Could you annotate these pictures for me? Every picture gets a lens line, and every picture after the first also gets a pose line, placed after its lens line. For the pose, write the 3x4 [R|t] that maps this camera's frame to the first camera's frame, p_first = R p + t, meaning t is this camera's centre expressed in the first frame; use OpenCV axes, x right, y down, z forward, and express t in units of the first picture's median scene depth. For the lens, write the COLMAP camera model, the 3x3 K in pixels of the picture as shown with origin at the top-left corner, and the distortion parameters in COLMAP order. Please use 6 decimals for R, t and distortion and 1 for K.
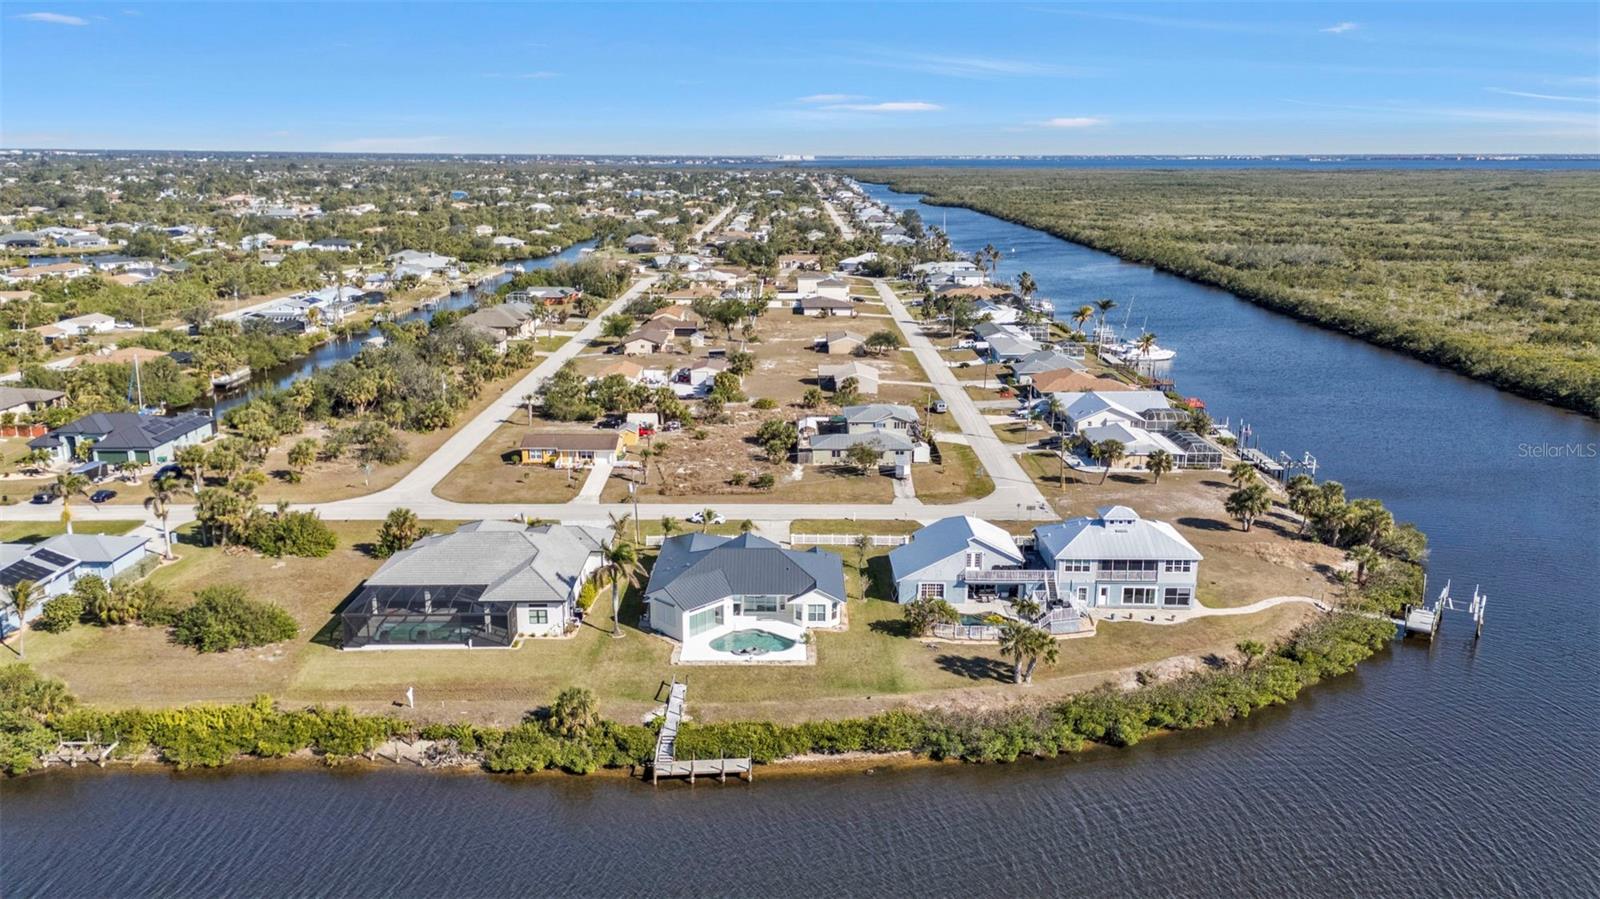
lens RADIAL K [[1167.4, 0, 800.8], [0, 1167.4, 457.4], [0, 0, 1]] dist [0.091427, -0.093103]
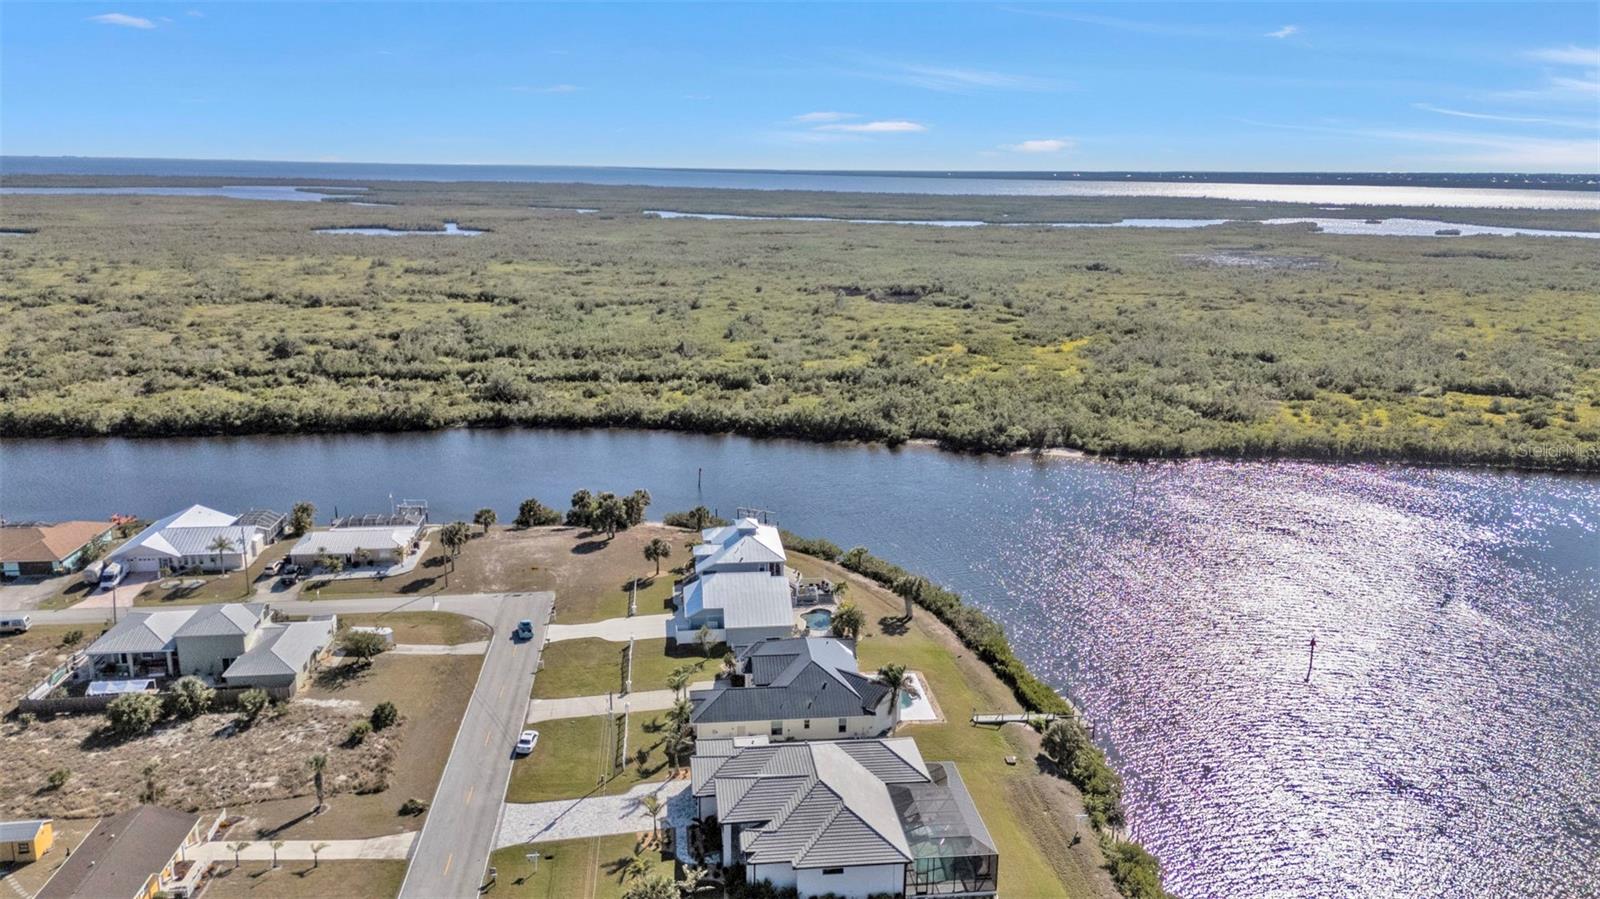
lens RADIAL K [[1167.4, 0, 800.8], [0, 1167.4, 457.4], [0, 0, 1]] dist [0.091427, -0.093103]
pose [[-0.108352, -0.245067, 0.963433, -0.894190], [0.239537, 0.934148, 0.264557, -0.321726], [-0.964822, 0.259443, -0.042514, 0.857043]]
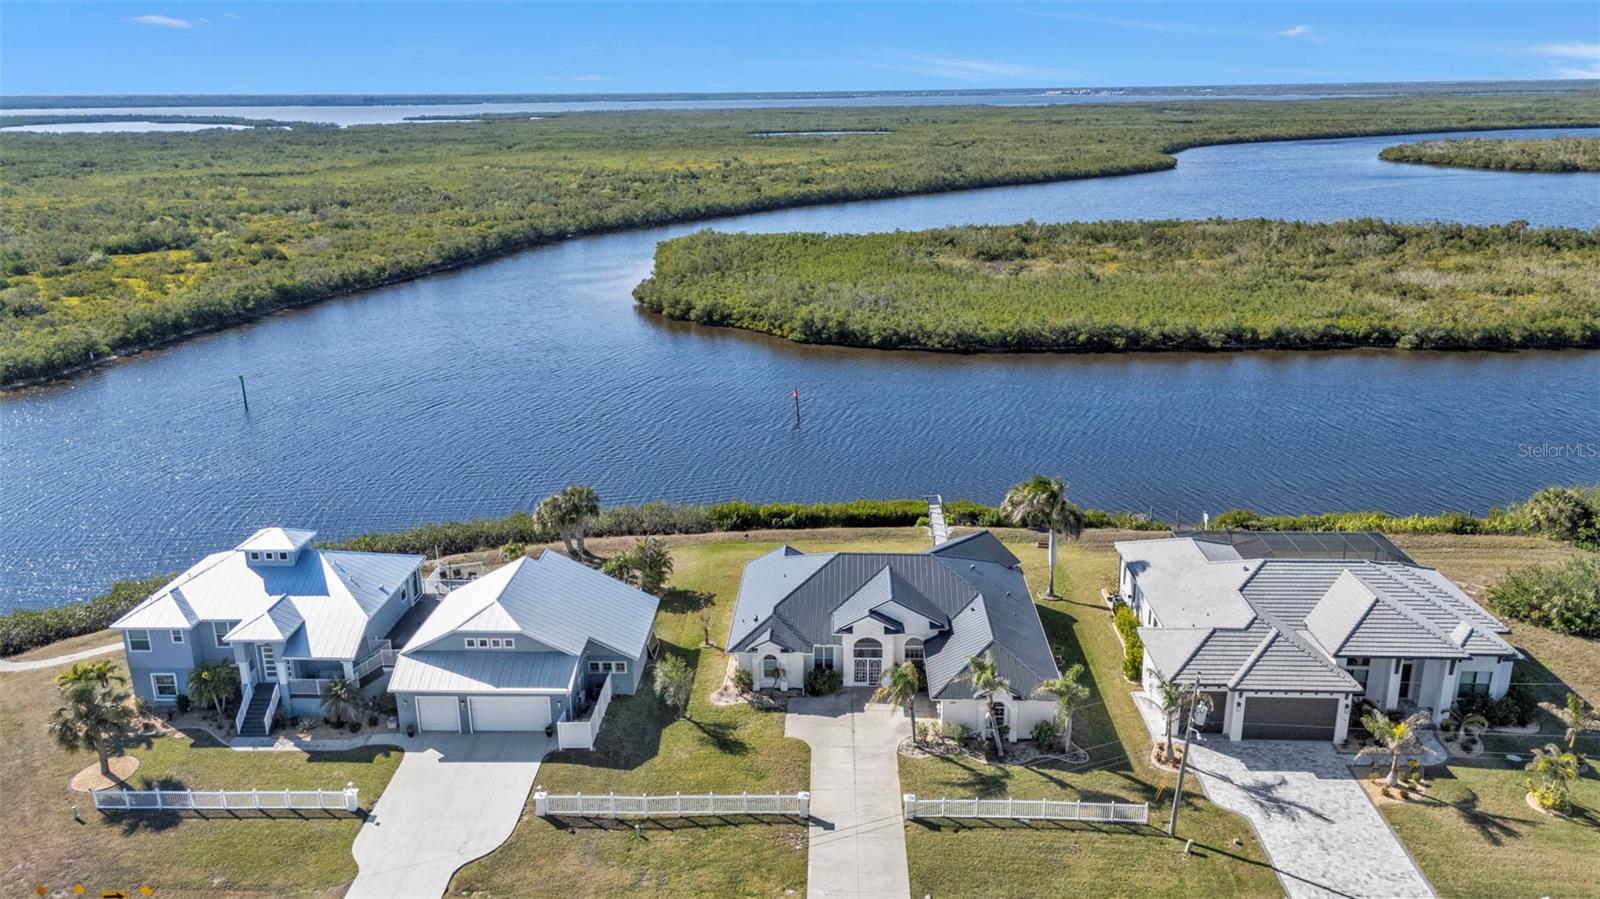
lens RADIAL K [[1169.5, 0, 801.1], [0, 1169.5, 453.9], [0, 0, 1]] dist [0.076654, -0.063645]
pose [[-0.998870, -0.007040, 0.047007, -0.025123], [0.018805, 0.849748, 0.526854, -0.268622], [-0.043653, 0.527142, -0.848655, 1.300573]]
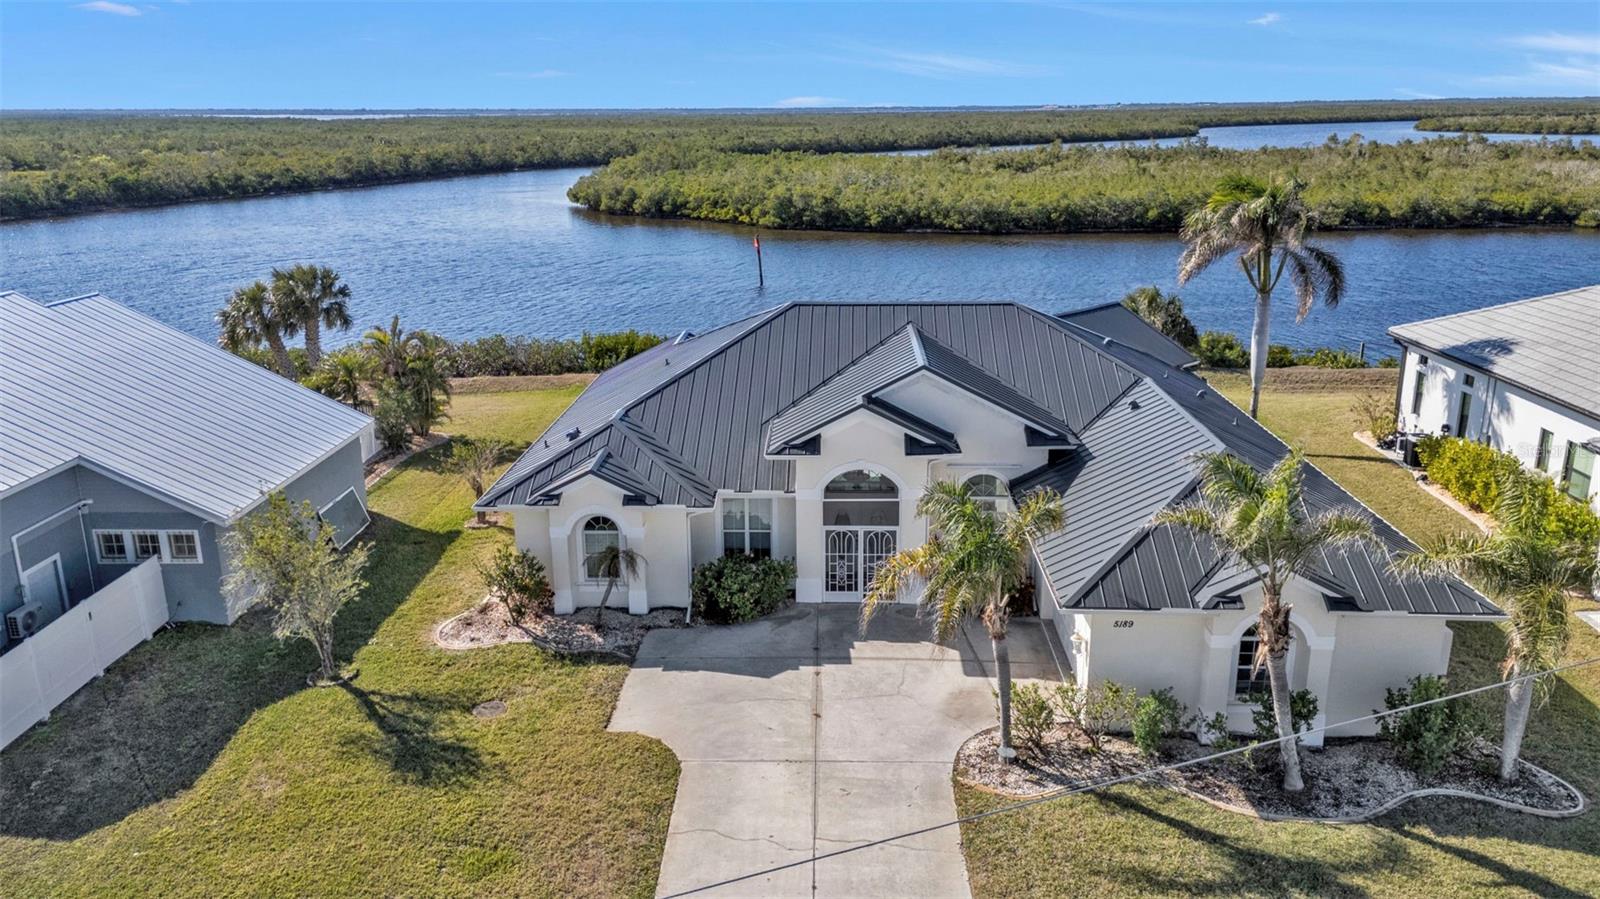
lens RADIAL K [[1169.6, 0, 802.4], [0, 1169.6, 456.2], [0, 0, 1]] dist [0.075279, -0.067630]
pose [[-0.999056, -0.008108, 0.042670, -0.029414], [0.015052, 0.856903, 0.515258, -0.028068], [-0.040742, 0.515414, -0.855972, 1.067487]]
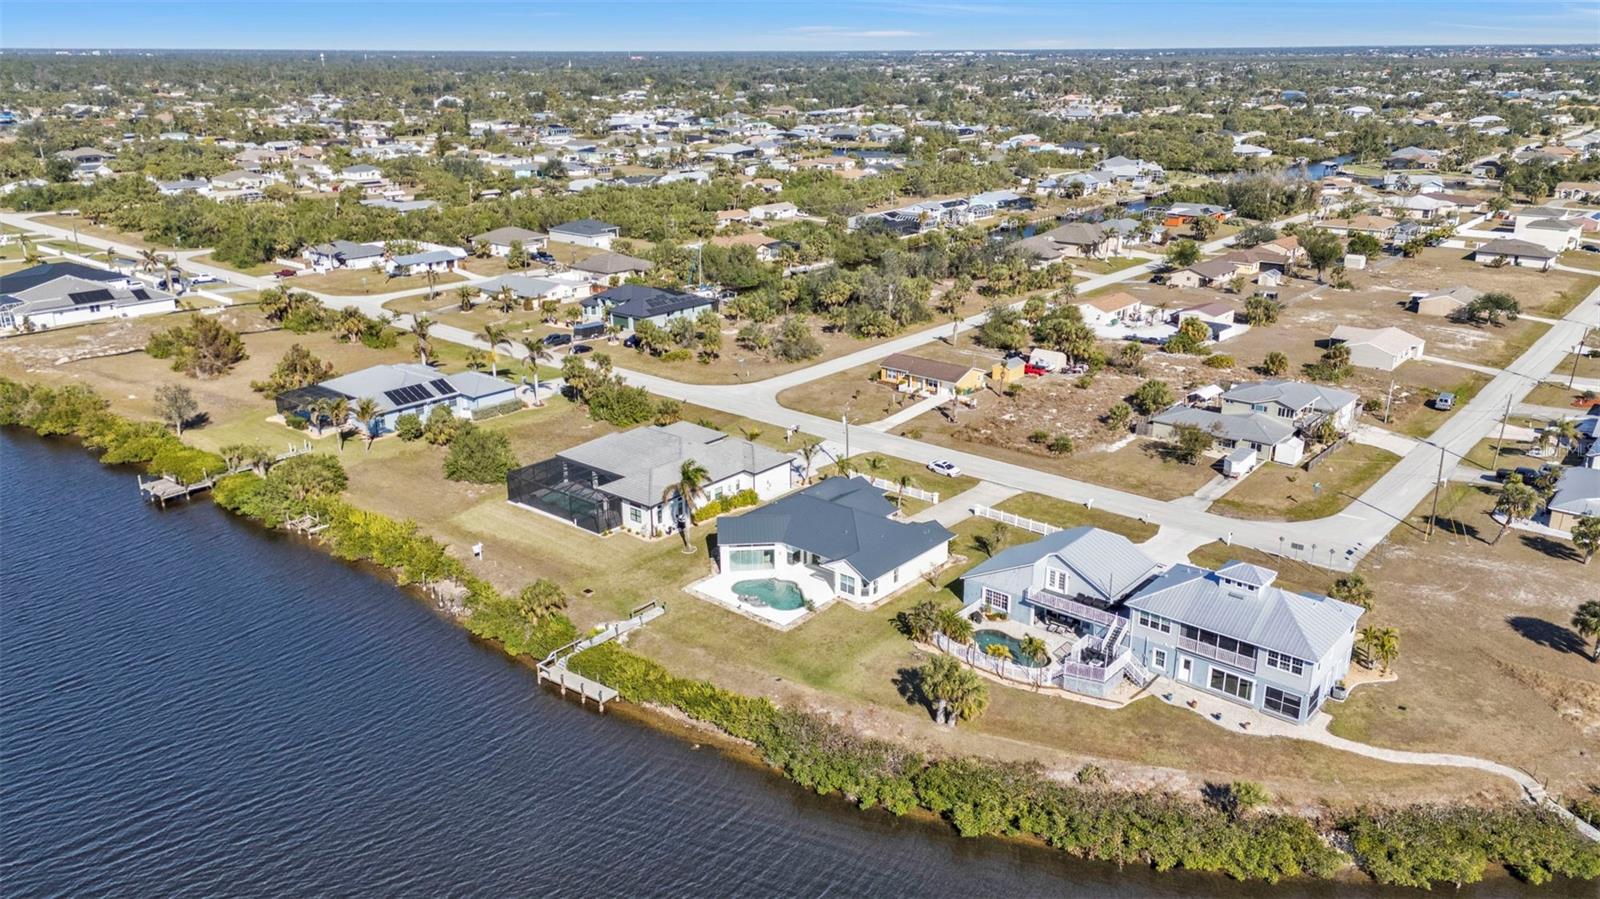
lens RADIAL K [[1167.4, 0, 800.8], [0, 1167.4, 457.4], [0, 0, 1]] dist [0.091427, -0.093103]
pose [[0.756479, 0.210117, -0.619347, 0.445110], [-0.159302, 0.977663, 0.137105, -0.072675], [0.634321, -0.005054, 0.773053, 0.207556]]
